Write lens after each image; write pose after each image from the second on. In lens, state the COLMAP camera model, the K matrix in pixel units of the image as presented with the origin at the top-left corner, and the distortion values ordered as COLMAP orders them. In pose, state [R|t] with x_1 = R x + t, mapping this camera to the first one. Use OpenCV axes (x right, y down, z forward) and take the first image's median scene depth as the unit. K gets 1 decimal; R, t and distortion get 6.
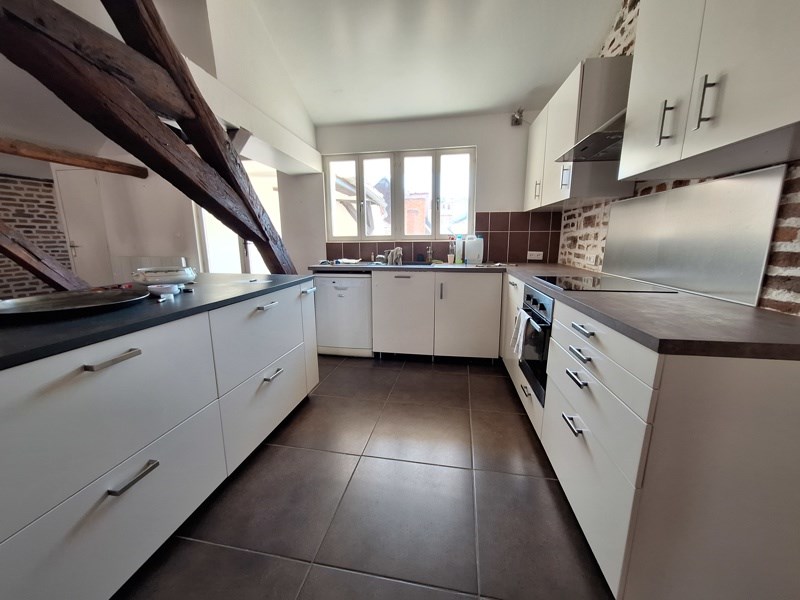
lens RADIAL K [[317.2, 0, 397.3], [0, 317.2, 297.9], [0, 0, 1]] dist [-0.003091, -0.001002]
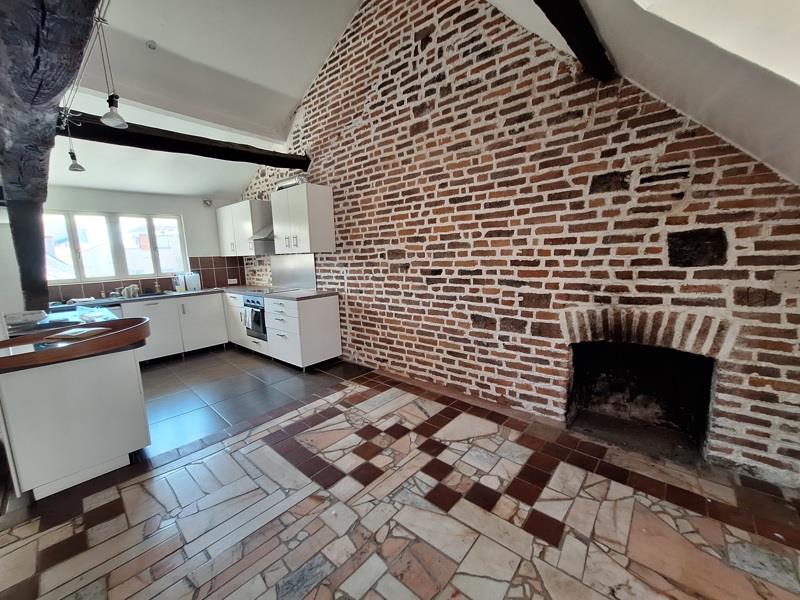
lens RADIAL K [[317.2, 0, 399.7], [0, 317.2, 300.9], [0, 0, 1]] dist [-0.003091, -0.001002]
pose [[0.524736, -0.139743, 0.839716, -0.545875], [0.187998, 0.981101, 0.045793, 0.060739], [-0.830246, 0.133836, 0.541091, -0.660986]]
